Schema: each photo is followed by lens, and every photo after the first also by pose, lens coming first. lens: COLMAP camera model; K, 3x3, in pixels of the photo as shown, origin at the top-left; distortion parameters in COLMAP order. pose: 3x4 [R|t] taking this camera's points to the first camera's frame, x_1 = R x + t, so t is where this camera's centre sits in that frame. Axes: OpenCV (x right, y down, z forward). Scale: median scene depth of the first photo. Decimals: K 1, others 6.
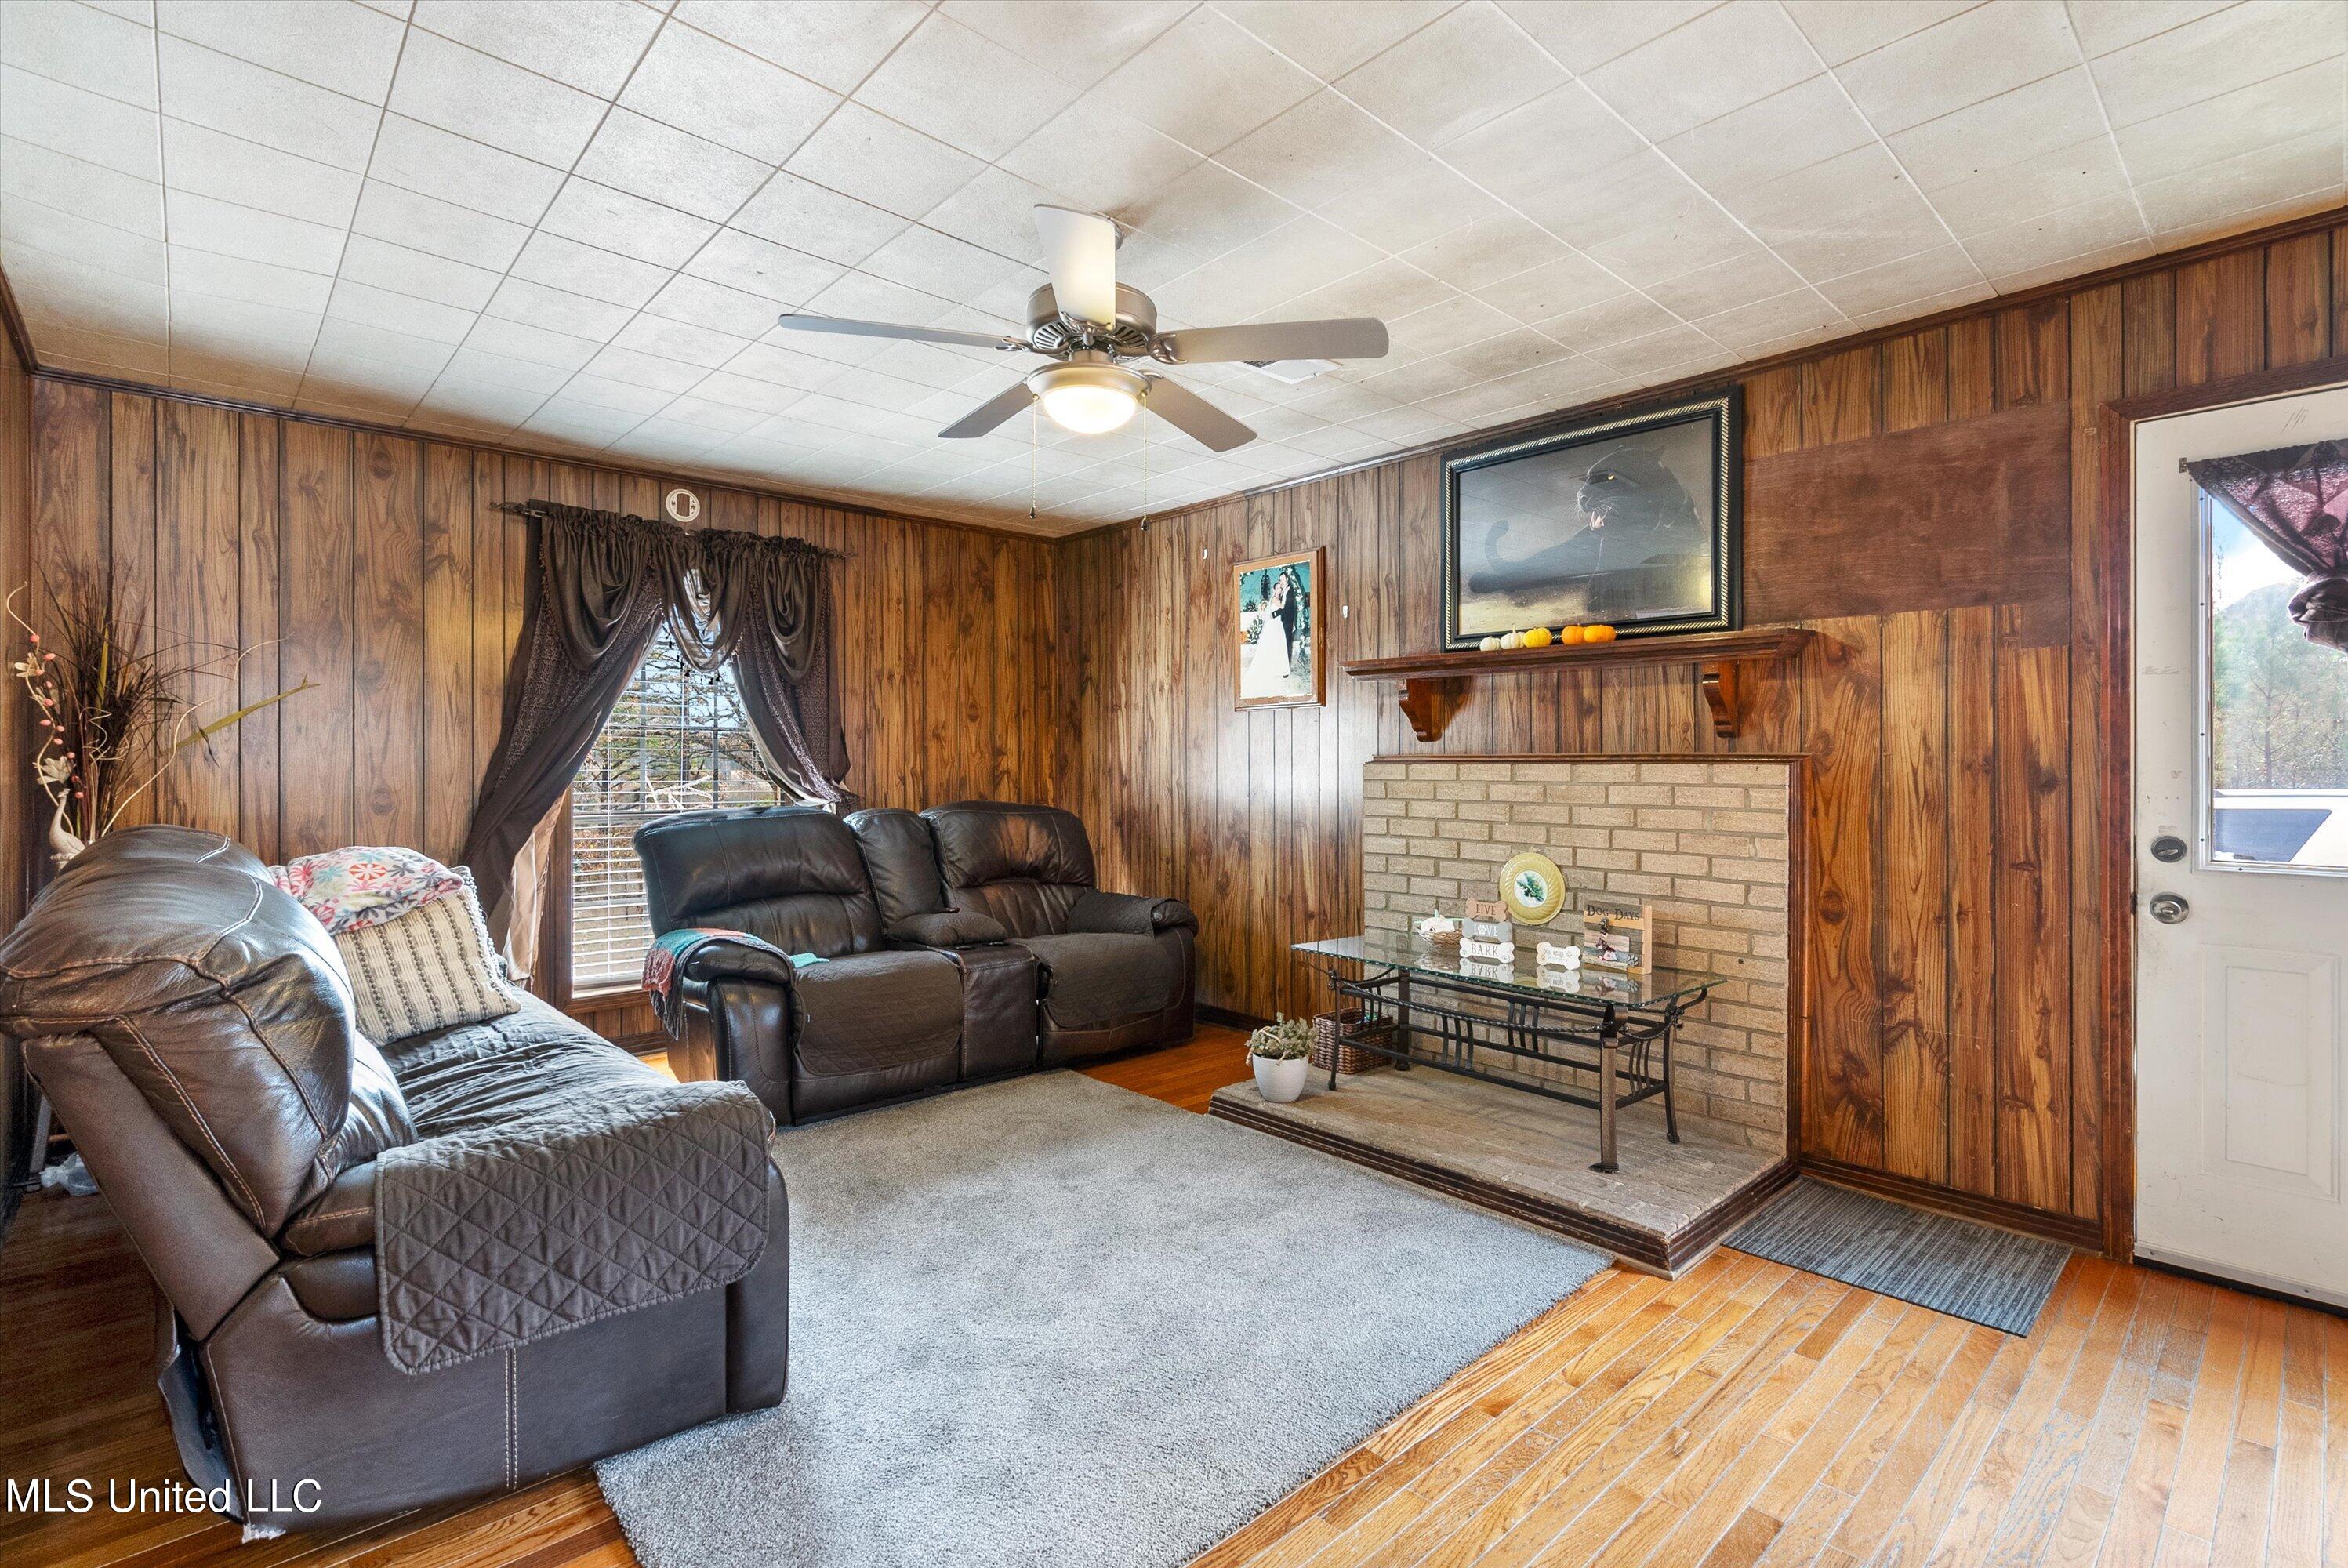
lens RADIAL K [[1077.8, 0, 1170.7], [0, 1077.8, 763.0], [0, 0, 1]] dist [-0.015480, 0.009566]
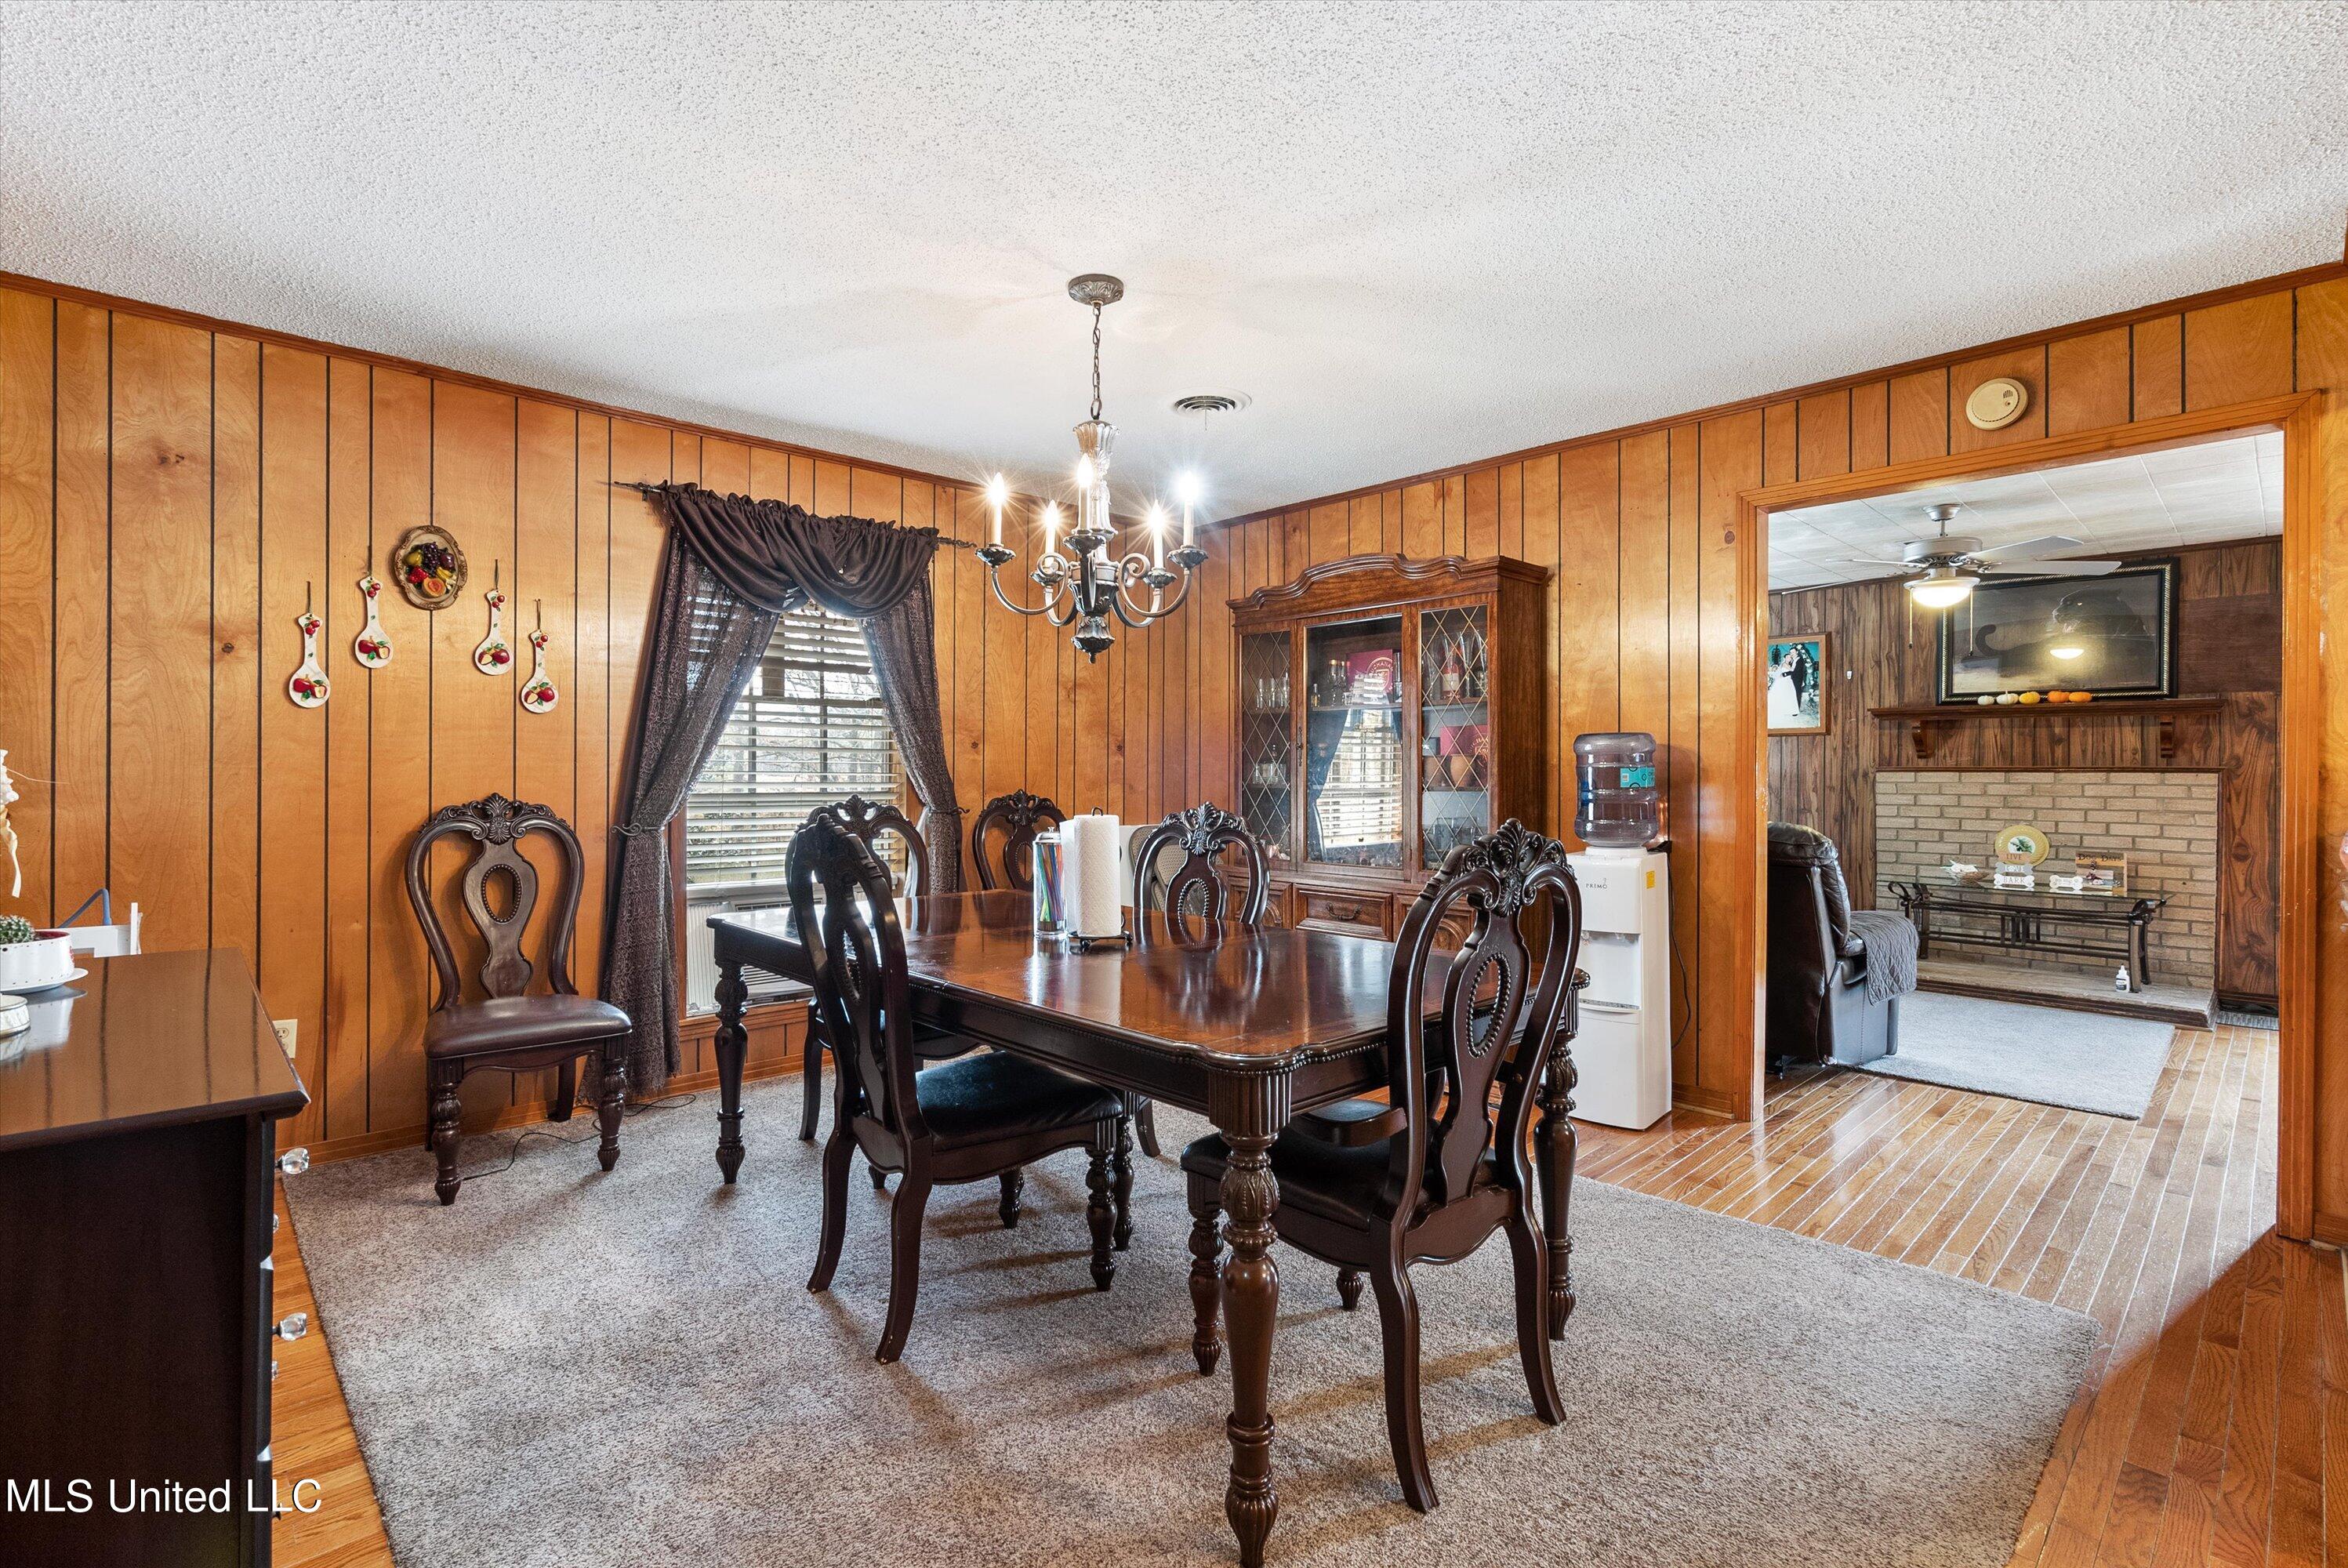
lens RADIAL K [[1059.9, 0, 1164.6], [0, 1059.9, 775.1], [0, 0, 1]] dist [-0.006151, 0.000788]
pose [[0.999980, 0.003330, 0.005319, -1.078405], [-0.003359, 0.999979, 0.005495, 0.000558], [-0.005301, -0.005513, 0.999971, -0.683720]]
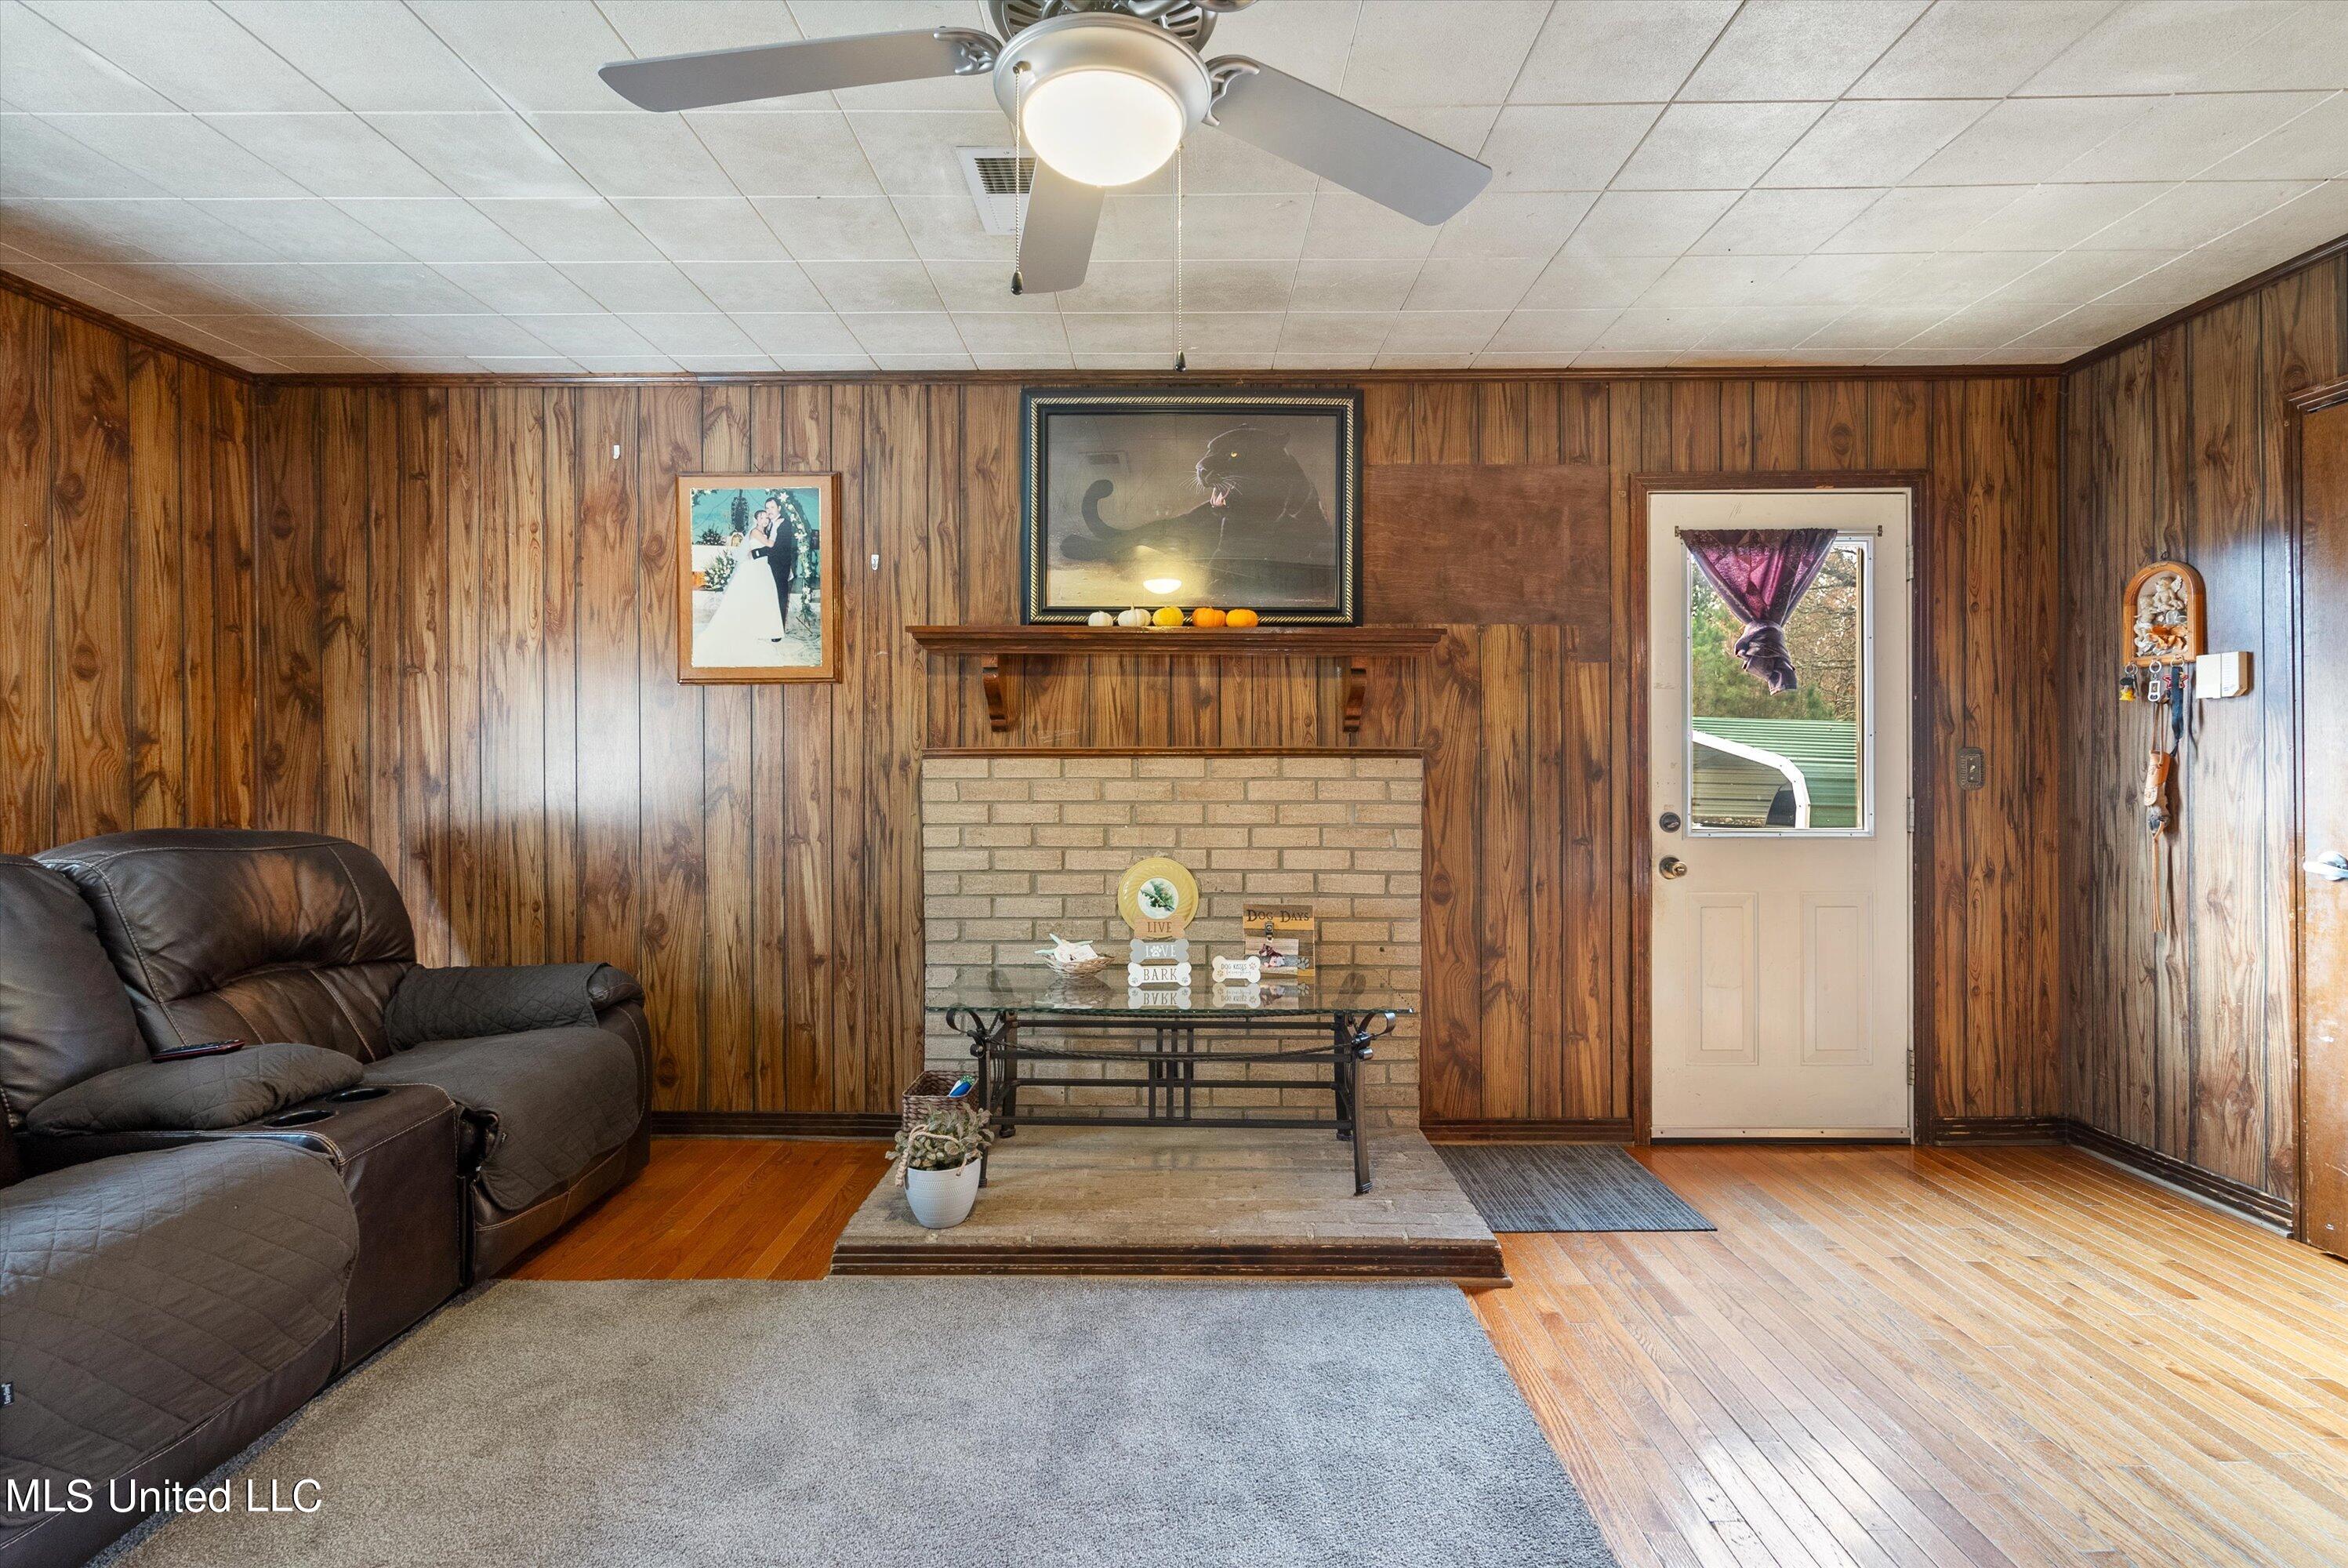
lens RADIAL K [[1077.8, 0, 1170.7], [0, 1077.8, 763.0], [0, 0, 1]] dist [-0.015480, 0.009566]
pose [[0.681494, -0.003597, 0.731815, -0.331864], [0.000847, 0.999991, 0.004125, 0.001259], [-0.731823, -0.002191, 0.681491, 0.407363]]
